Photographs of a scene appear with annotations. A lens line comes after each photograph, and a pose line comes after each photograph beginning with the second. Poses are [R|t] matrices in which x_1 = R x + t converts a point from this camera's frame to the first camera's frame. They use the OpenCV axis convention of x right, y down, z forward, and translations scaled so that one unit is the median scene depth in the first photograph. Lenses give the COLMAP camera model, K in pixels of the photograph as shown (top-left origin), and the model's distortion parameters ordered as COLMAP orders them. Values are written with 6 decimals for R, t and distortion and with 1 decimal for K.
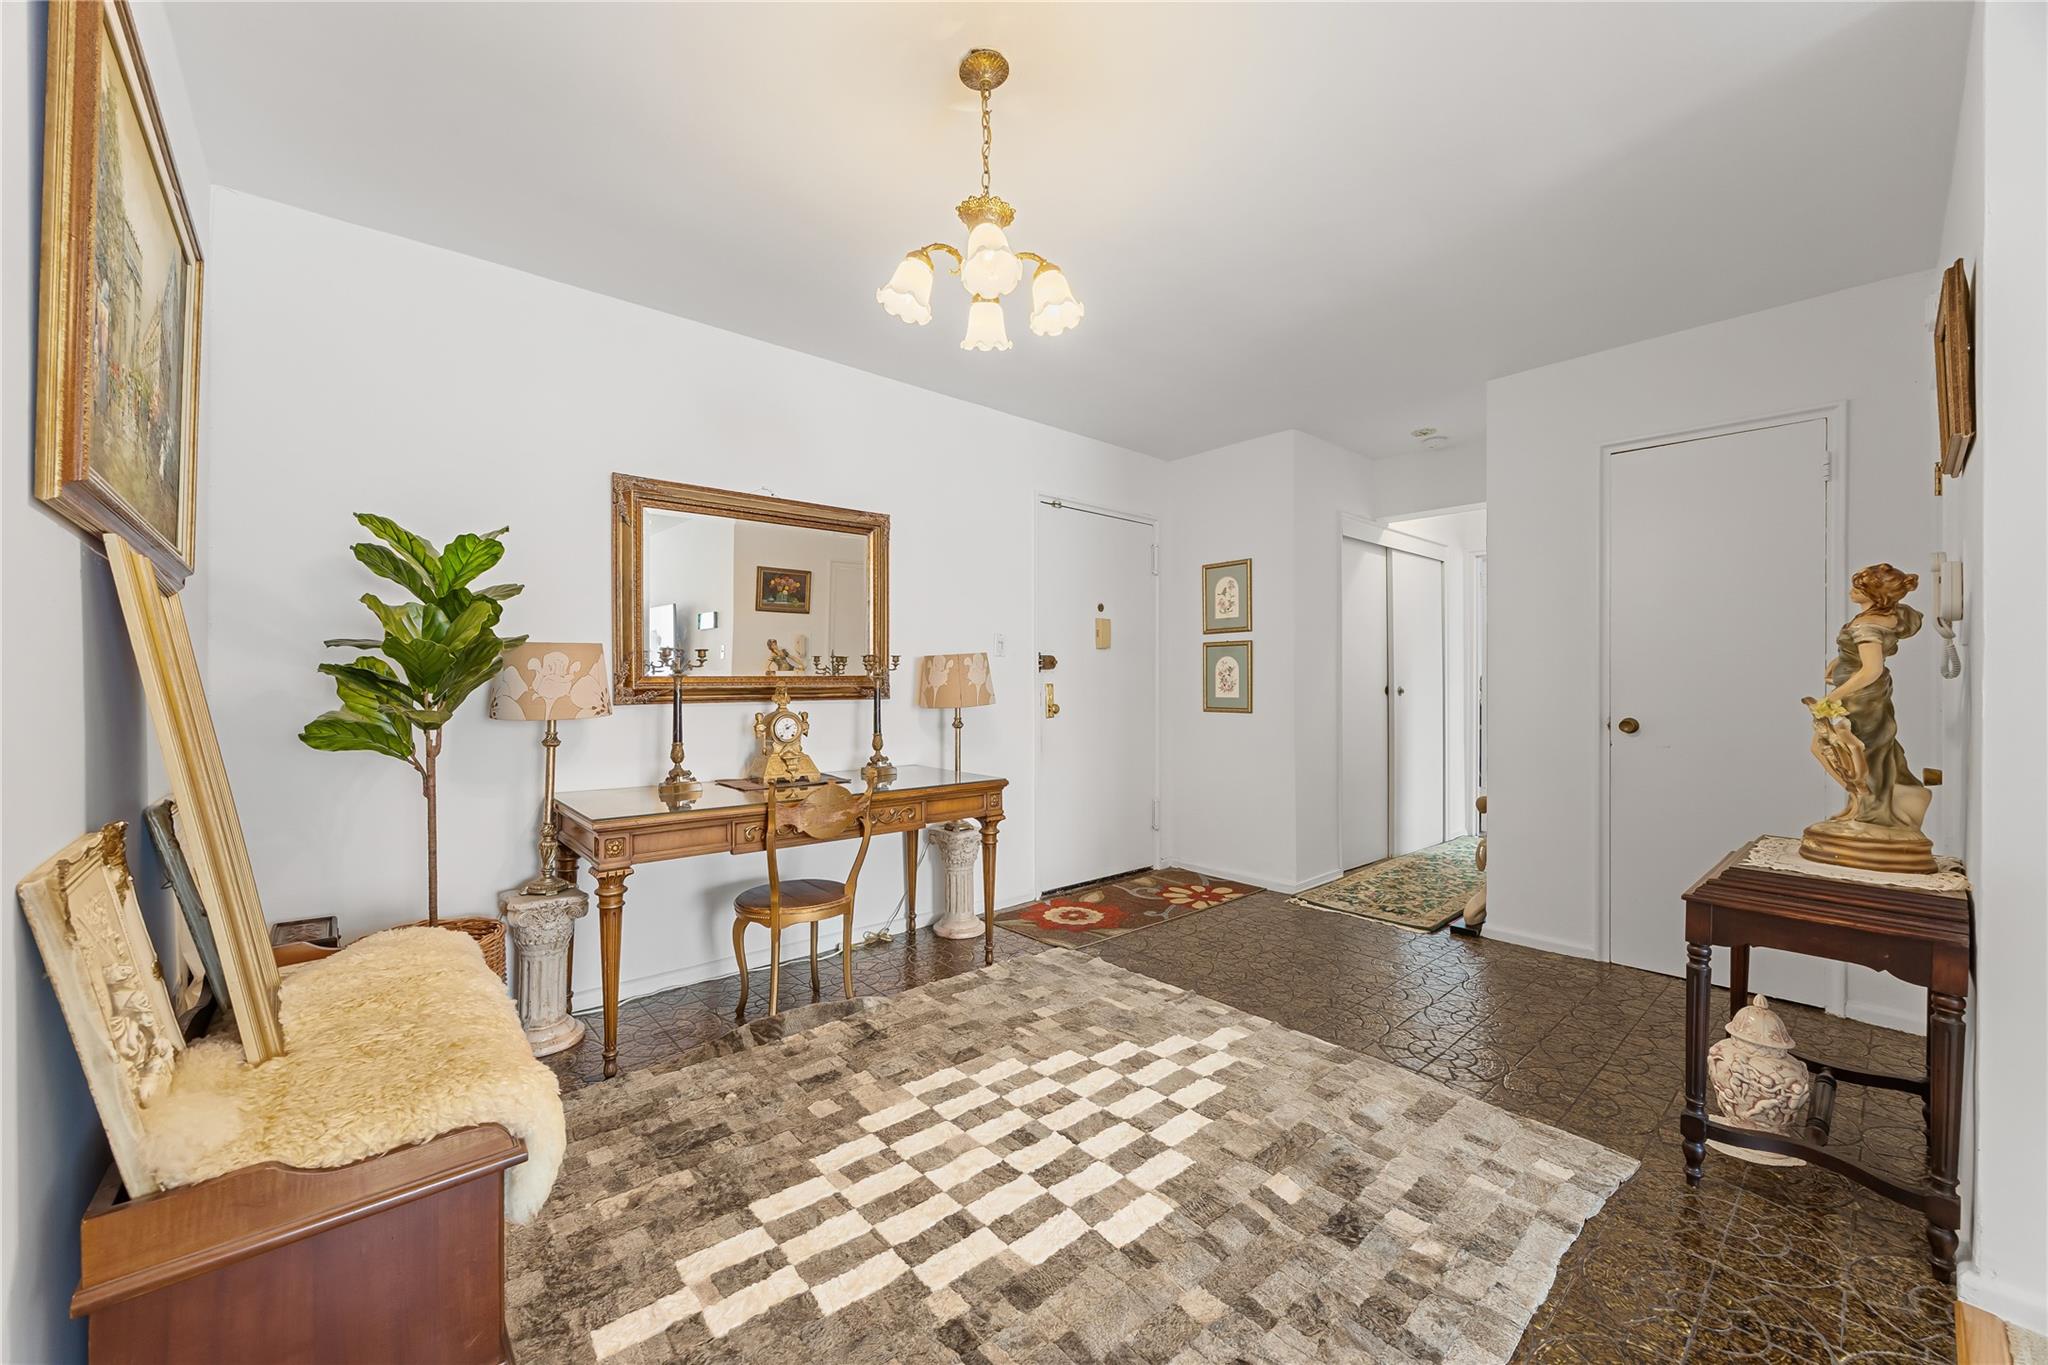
lens RADIAL K [[779.2, 0, 1011.0], [0, 779.2, 681.2], [0, 0, 1]] dist [-0.000406, -0.000865]
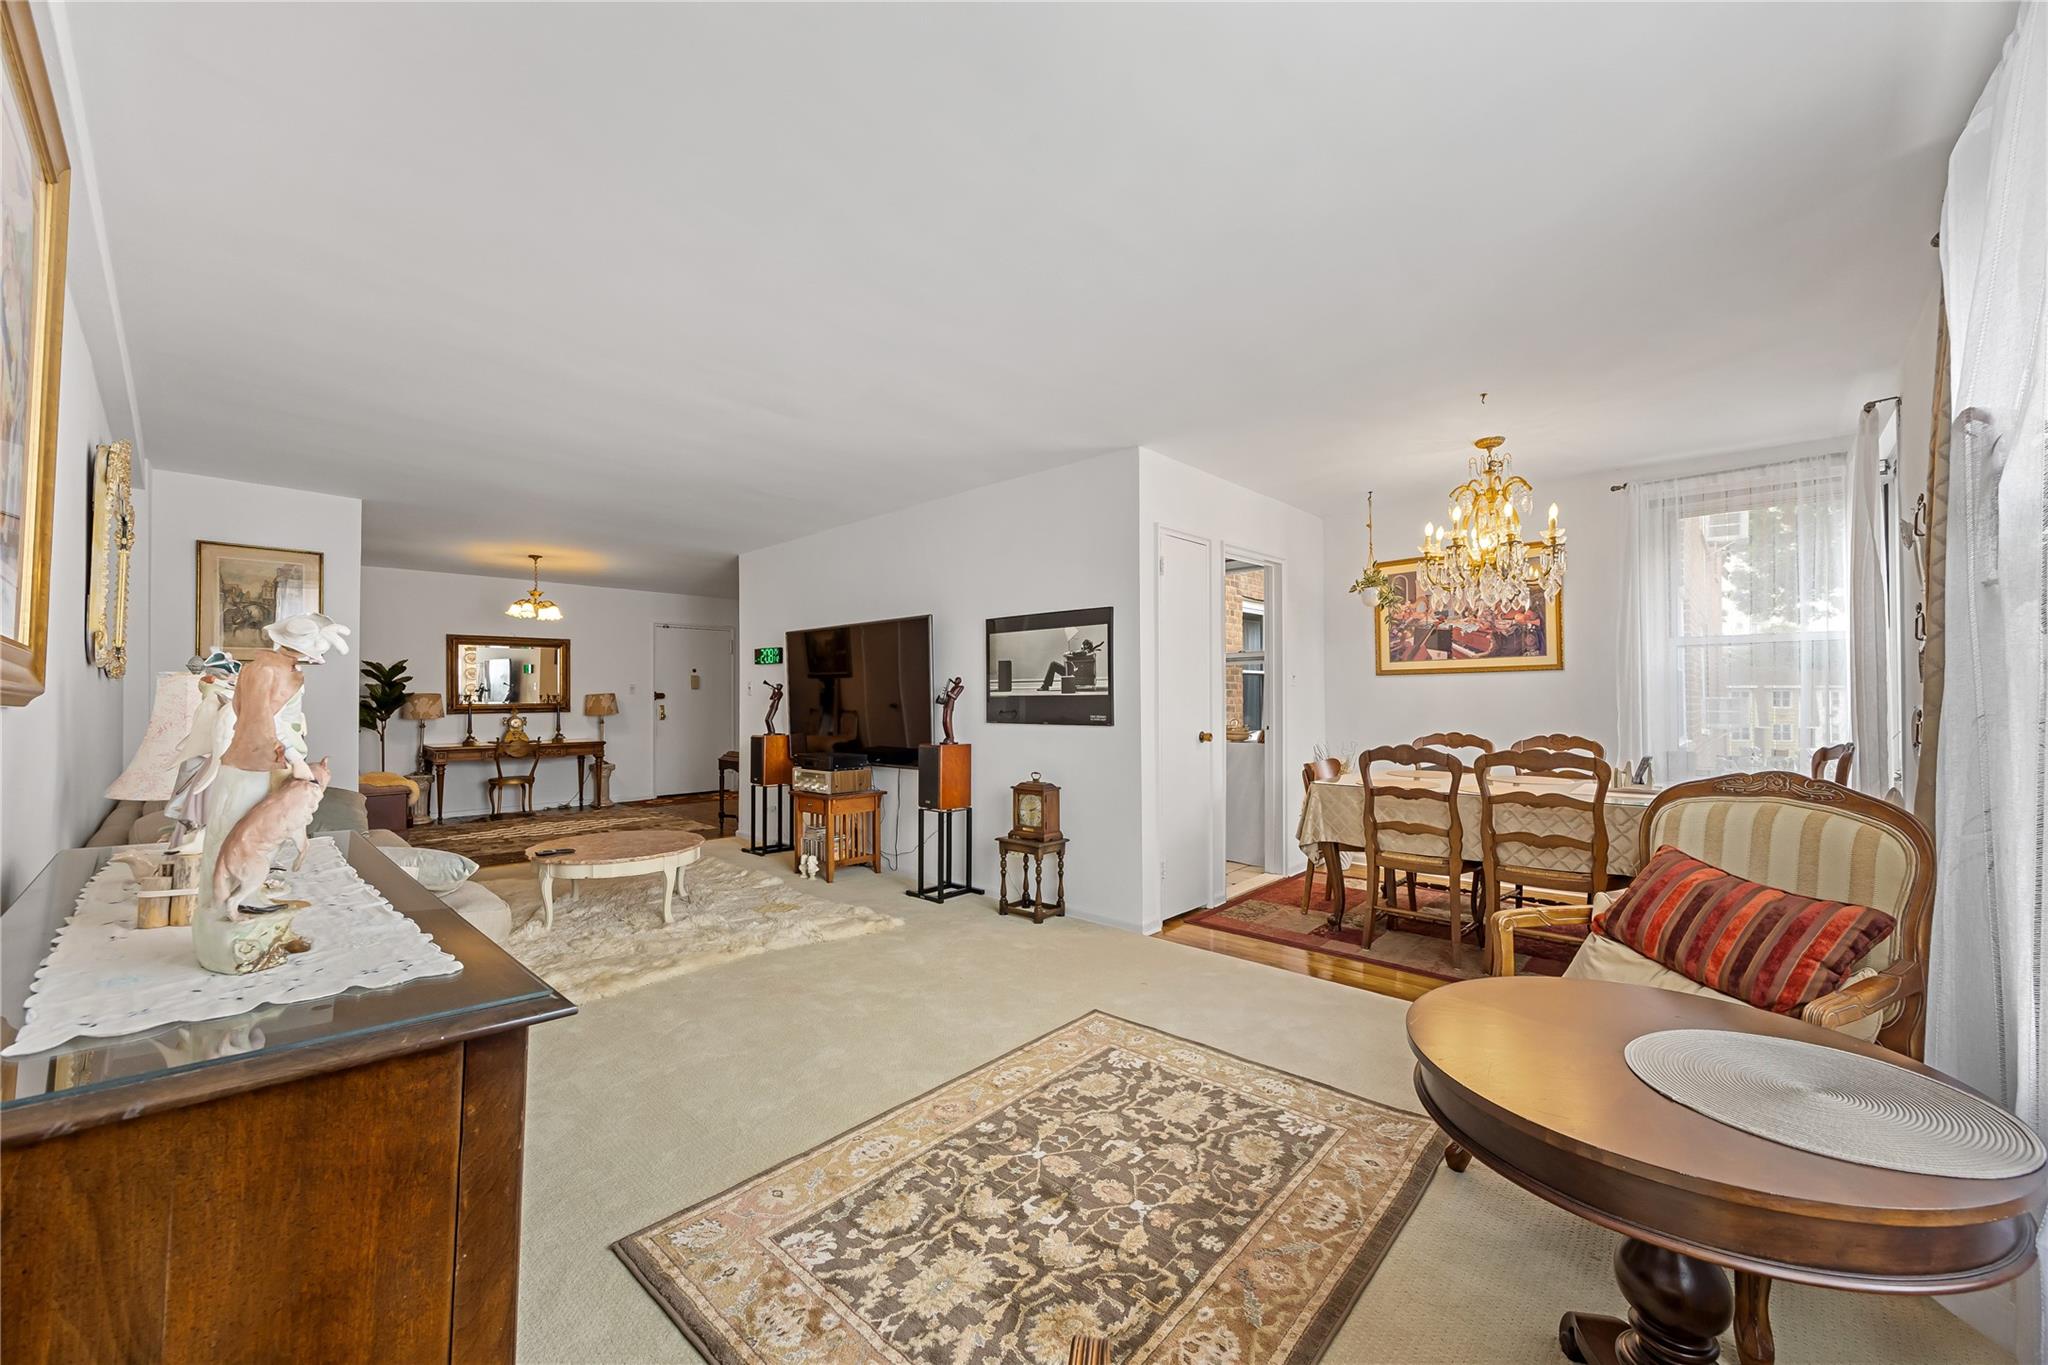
lens RADIAL K [[779.2, 0, 1037.3], [0, 779.2, 685.2], [0, 0, 1]] dist [-0.000406, -0.000865]
pose [[0.992722, -0.004678, 0.120335, 1.352955], [0.006471, 0.999874, -0.014515, -0.022653], [-0.120251, 0.015188, 0.992627, -2.189209]]
